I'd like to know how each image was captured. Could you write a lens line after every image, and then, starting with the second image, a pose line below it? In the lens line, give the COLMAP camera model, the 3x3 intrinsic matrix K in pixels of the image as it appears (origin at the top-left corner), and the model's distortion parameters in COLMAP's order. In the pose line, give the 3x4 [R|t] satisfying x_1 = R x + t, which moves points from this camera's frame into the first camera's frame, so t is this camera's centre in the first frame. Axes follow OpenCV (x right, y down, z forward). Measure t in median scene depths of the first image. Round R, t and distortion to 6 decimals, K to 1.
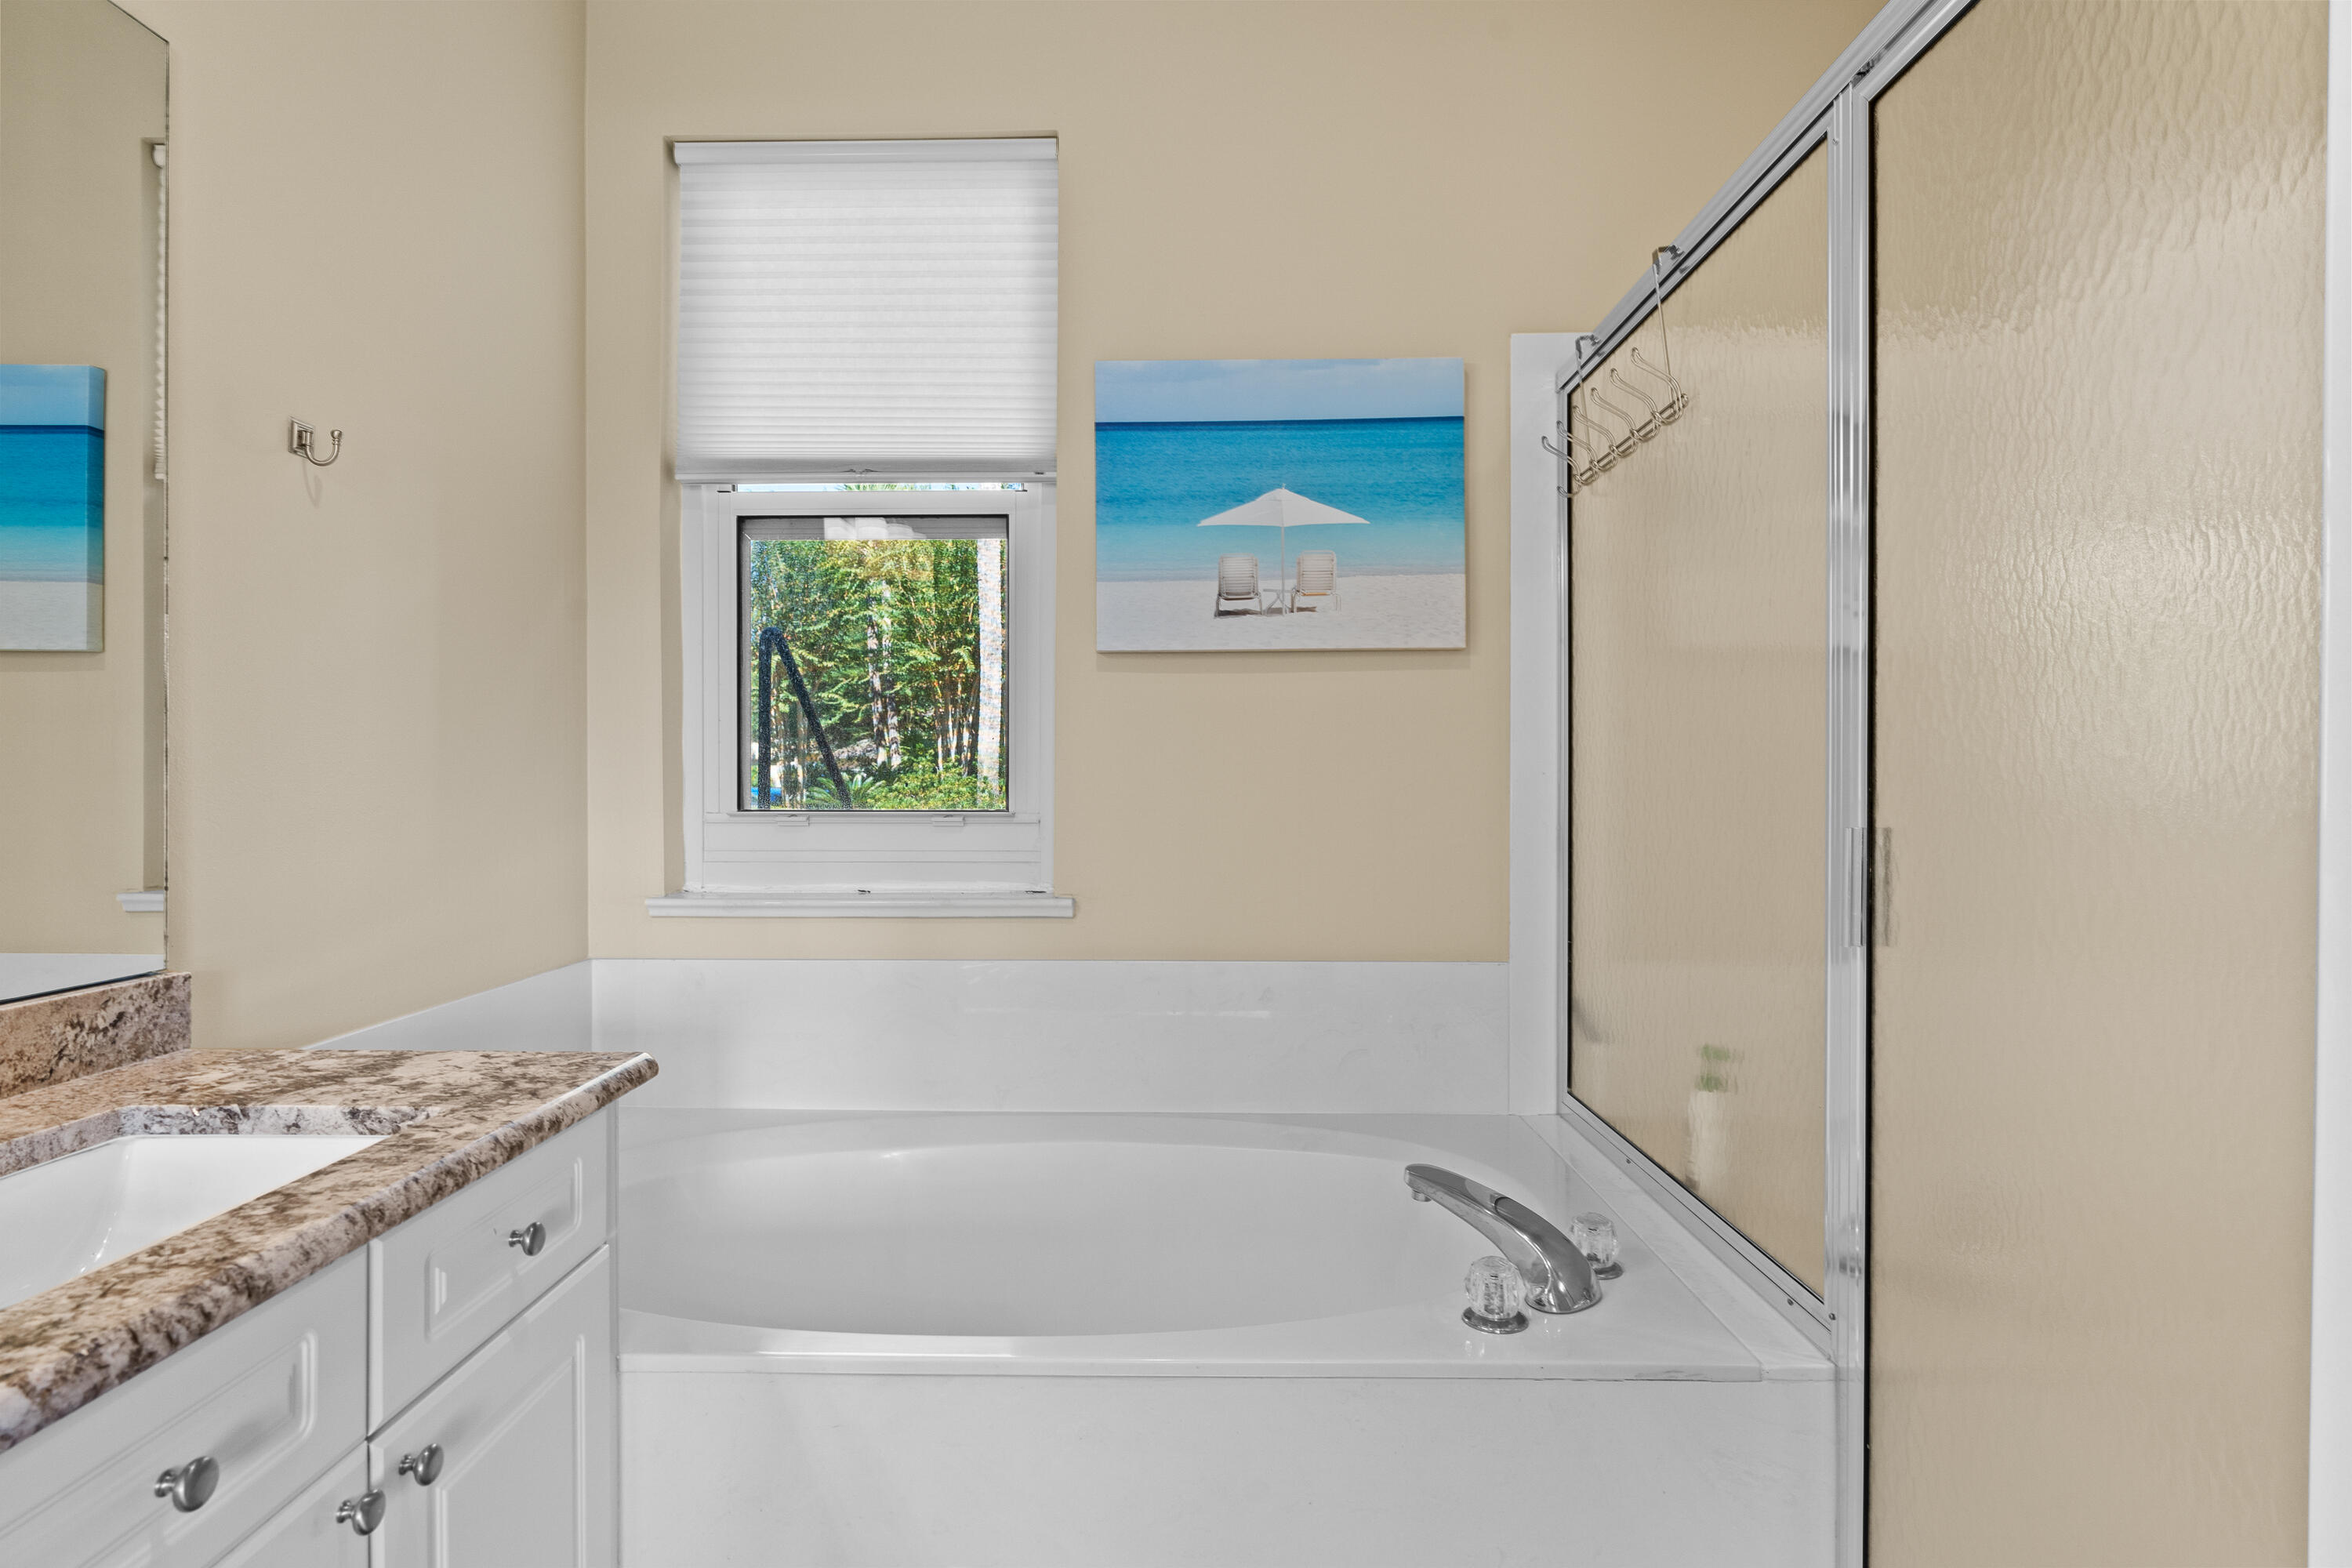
lens RADIAL K [[1276.6, 0, 1175.1], [0, 1276.6, 780.8], [0, 0, 1]] dist [-0.007250, 0.001885]
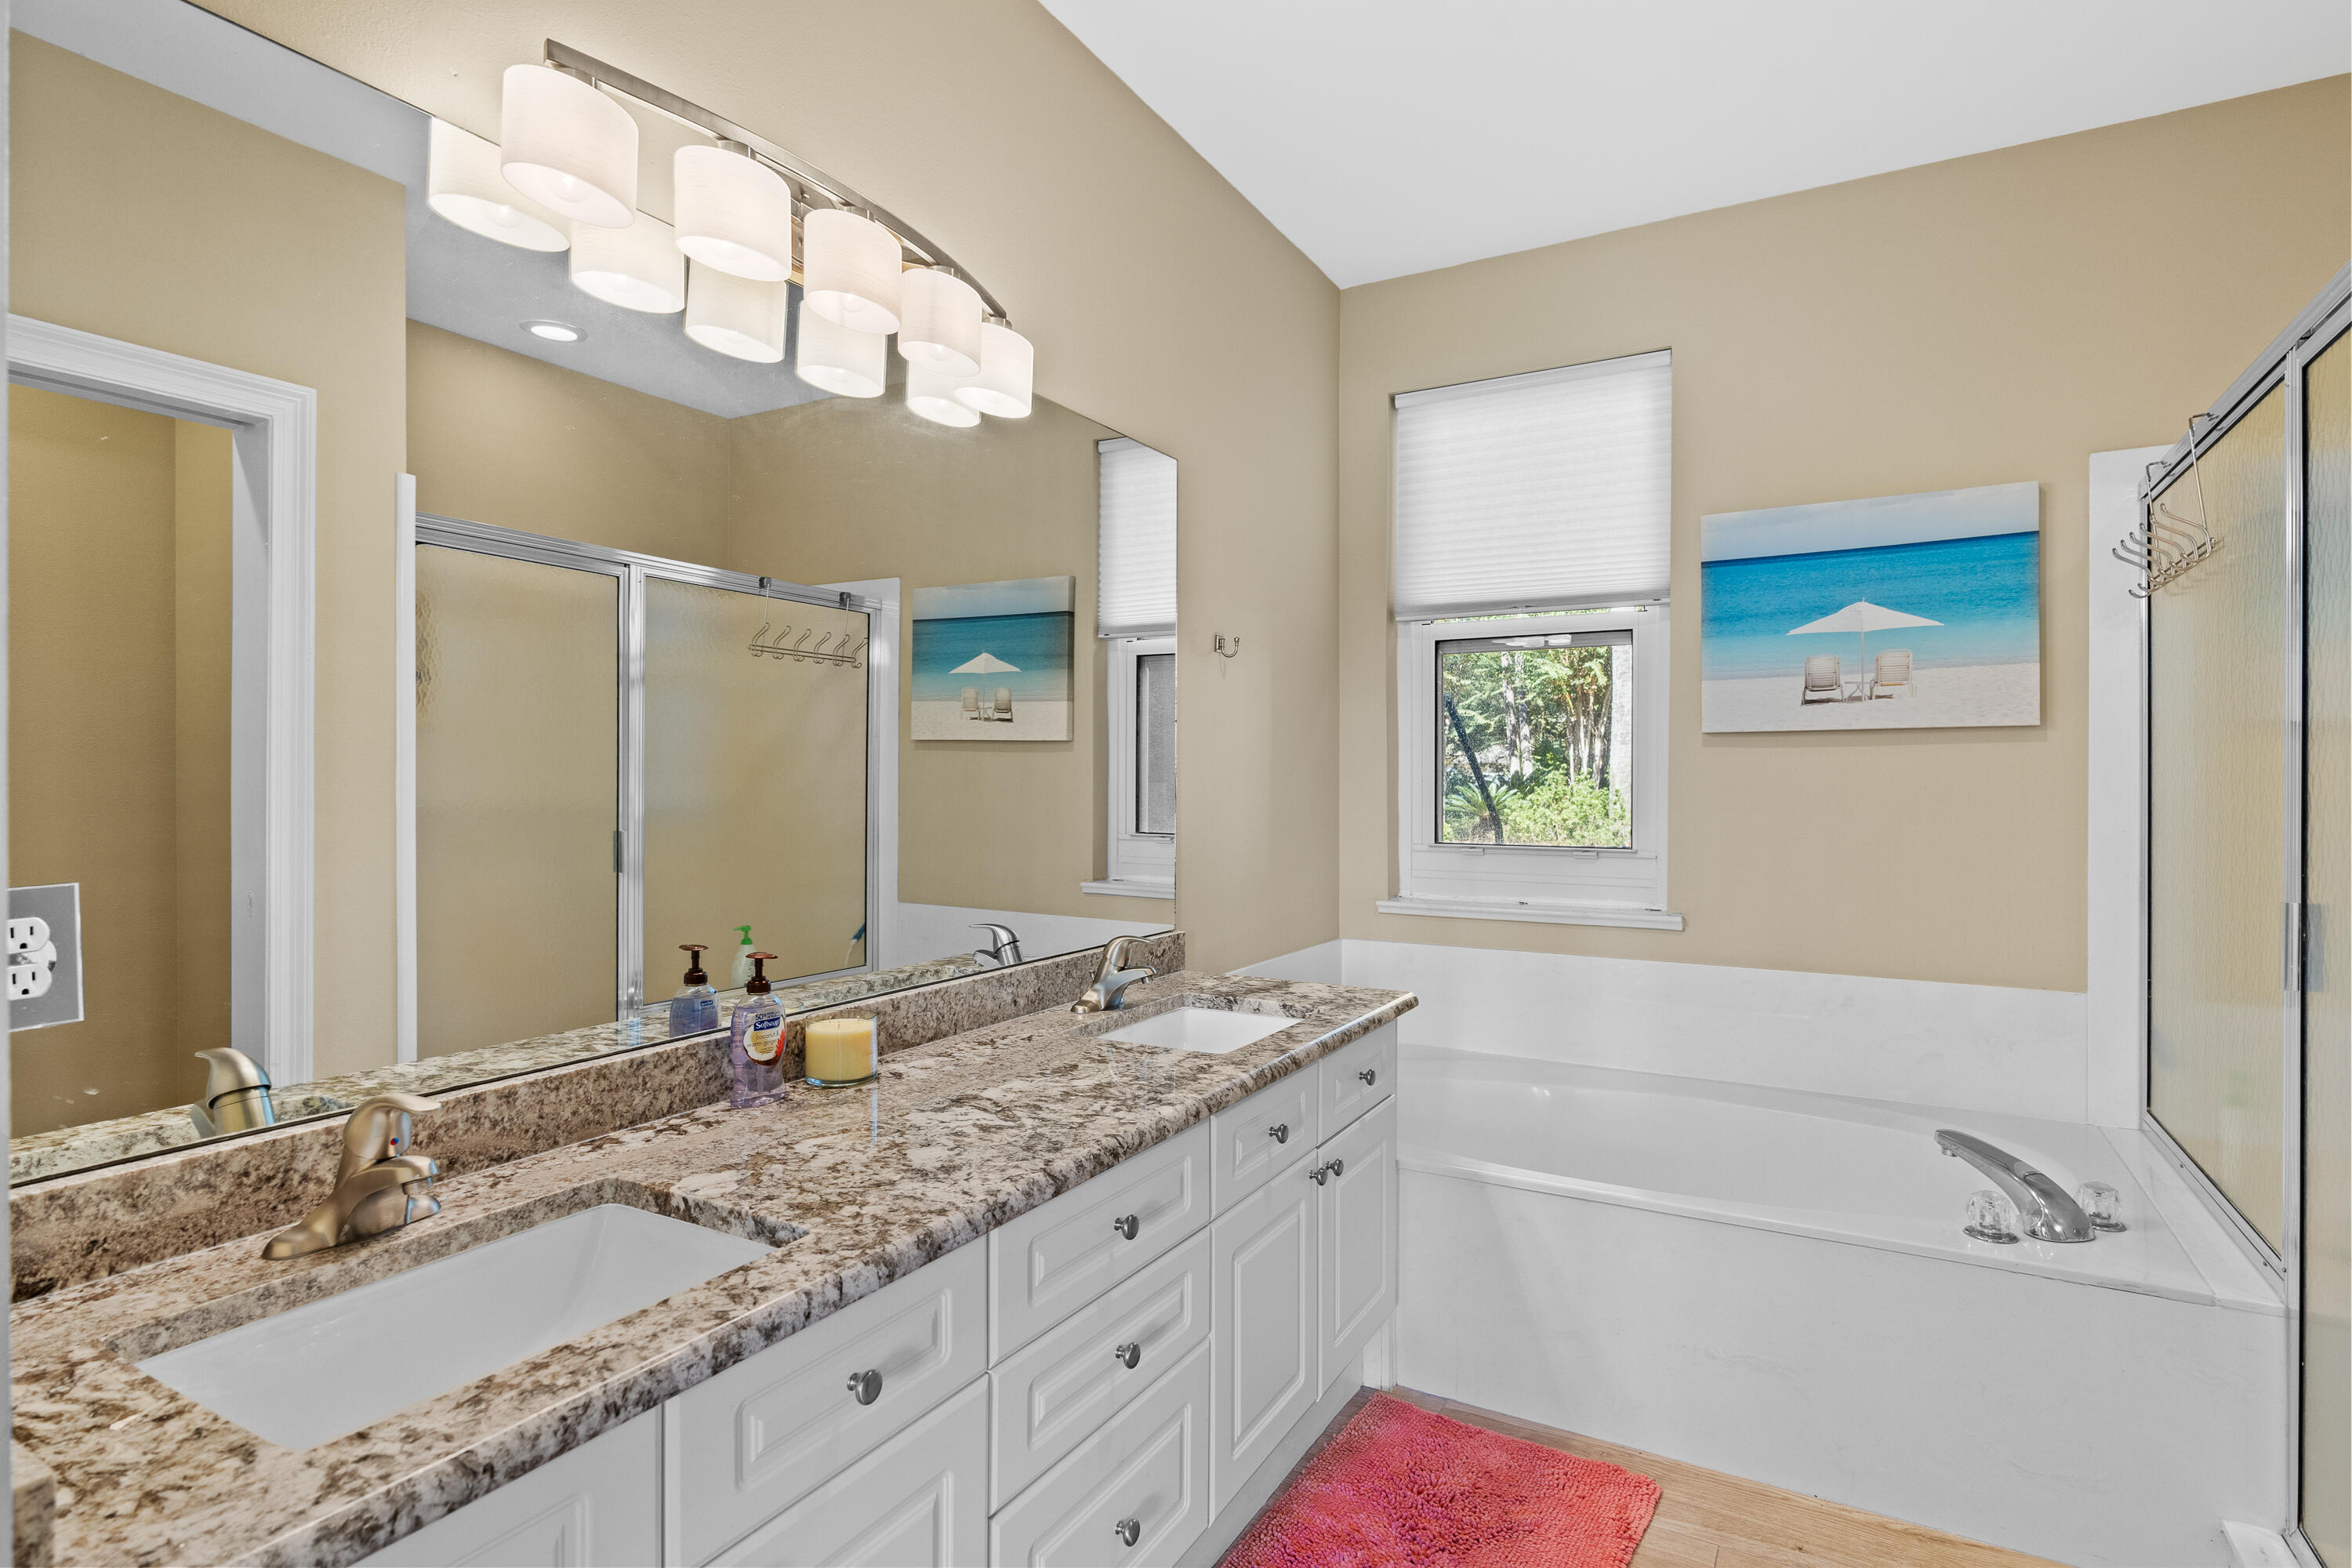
lens RADIAL K [[1178.8, 0, 1175.4], [0, 1178.8, 778.3], [0, 0, 1]] dist [-0.003205, 0.002403]
pose [[0.874493, 0.000869, -0.485037, 0.055040], [-0.005348, 0.999955, -0.007851, -0.041502], [0.485009, 0.009460, 0.874458, -0.349323]]
